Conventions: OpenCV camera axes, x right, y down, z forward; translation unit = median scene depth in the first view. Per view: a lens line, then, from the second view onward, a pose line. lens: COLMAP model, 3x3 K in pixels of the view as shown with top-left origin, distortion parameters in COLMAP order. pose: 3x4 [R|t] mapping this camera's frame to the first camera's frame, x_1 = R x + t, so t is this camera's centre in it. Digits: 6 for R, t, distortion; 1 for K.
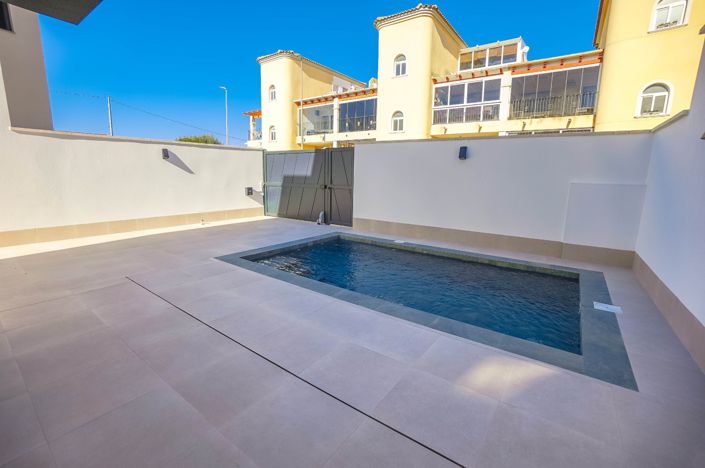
lens RADIAL K [[308.6, 0, 345.5], [0, 308.6, 218.8], [0, 0, 1]] dist [-0.001412, -0.000142]
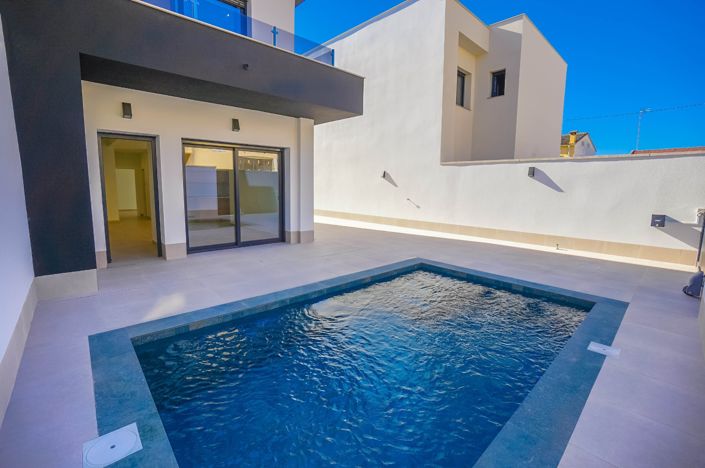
lens RADIAL K [[308.6, 0, 345.5], [0, 308.6, 218.8], [0, 0, 1]] dist [-0.001412, -0.000142]
pose [[-0.209351, 0.087383, -0.973928, 0.435074], [-0.158470, 0.979801, 0.121974, -0.067345], [0.964914, 0.179874, -0.191275, 0.494819]]
